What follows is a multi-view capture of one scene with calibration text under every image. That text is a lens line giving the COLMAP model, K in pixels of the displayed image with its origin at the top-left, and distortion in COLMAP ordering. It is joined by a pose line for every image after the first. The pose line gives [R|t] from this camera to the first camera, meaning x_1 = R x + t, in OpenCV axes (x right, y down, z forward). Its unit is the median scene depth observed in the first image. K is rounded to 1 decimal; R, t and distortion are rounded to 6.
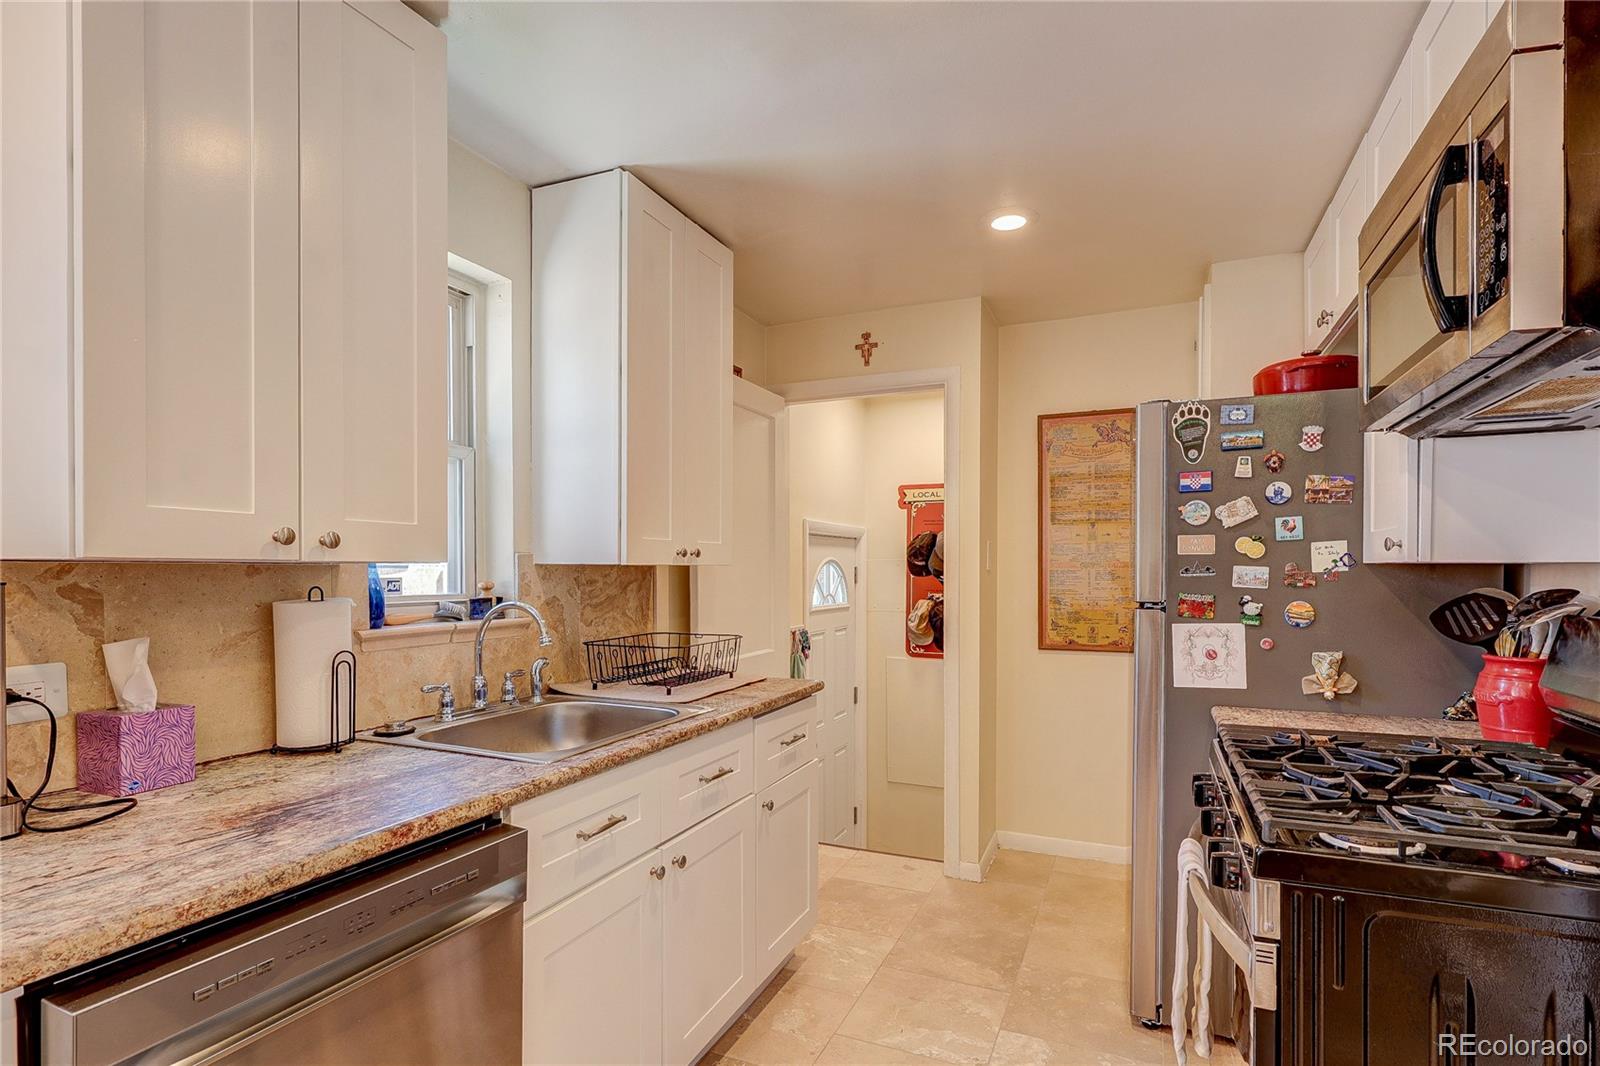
lens RADIAL K [[800.9, 0, 800.1], [0, 800.9, 575.1], [0, 0, 1]] dist [-0.000183, 0.000035]
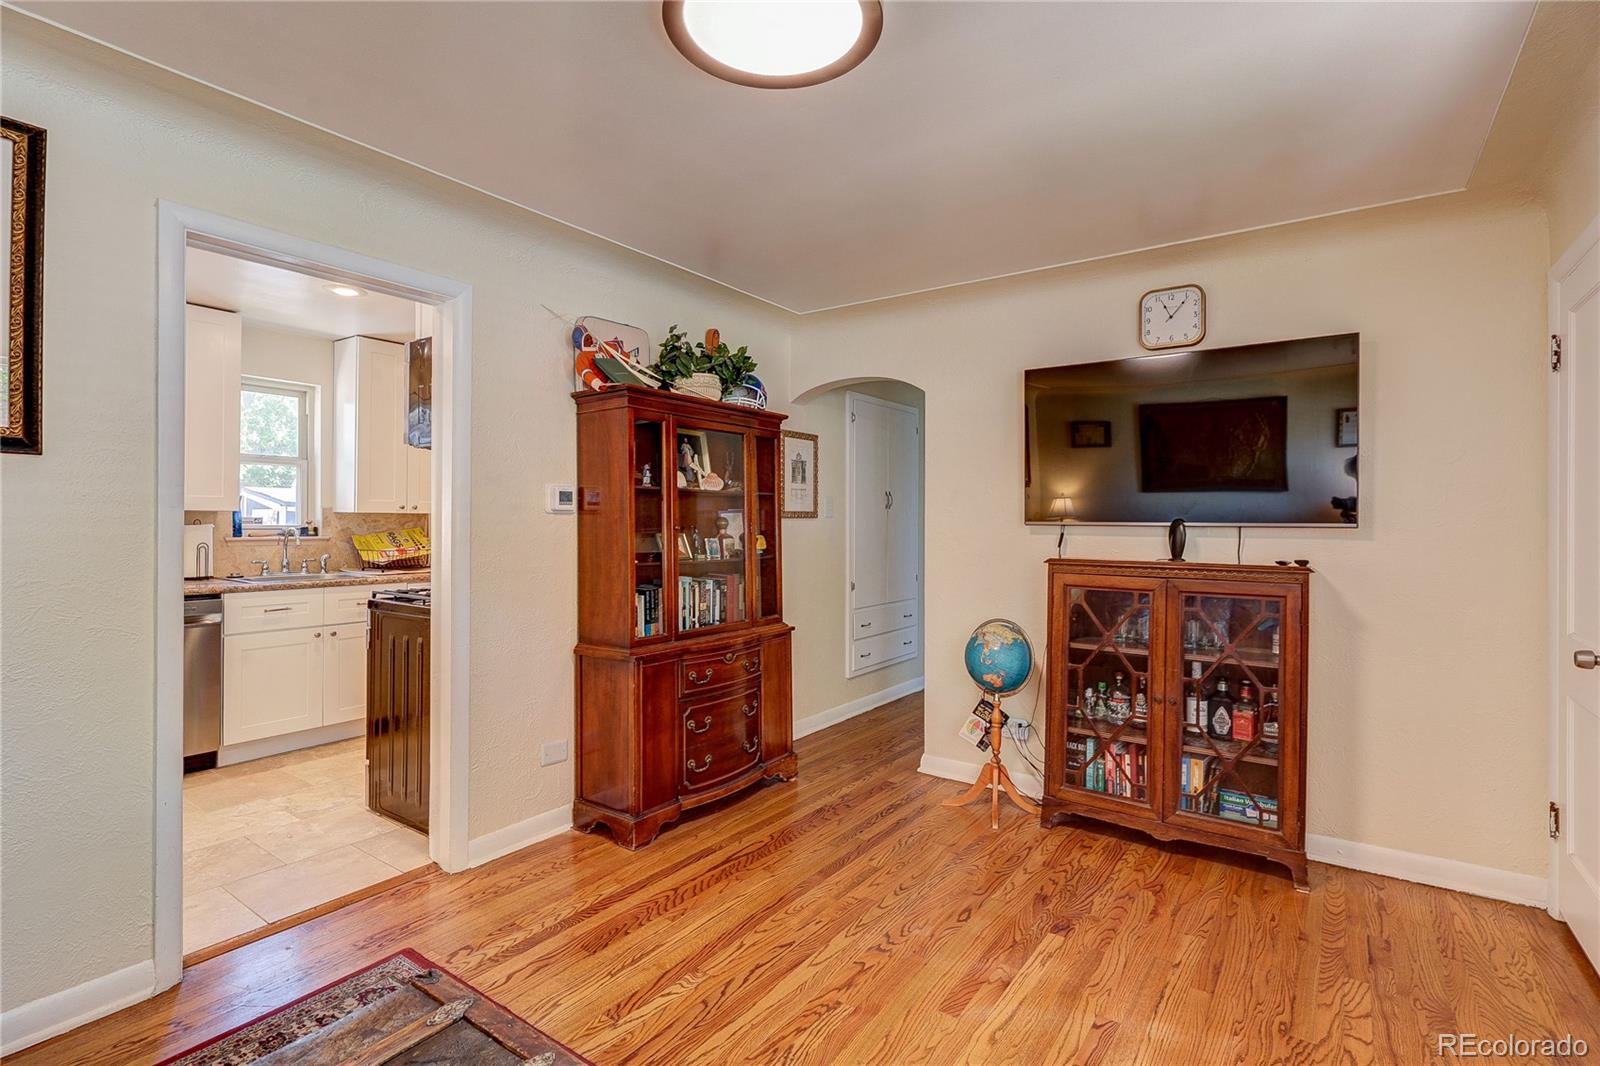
lens RADIAL K [[742.8, 0, 810.1], [0, 742.8, 527.0], [0, 0, 1]] dist [-0.001446, 0.000046]
pose [[0.978410, 0.005997, -0.206585, 1.414998], [-0.007739, 0.999941, -0.007627, 0.033936], [0.206527, 0.009061, 0.978399, -0.740272]]
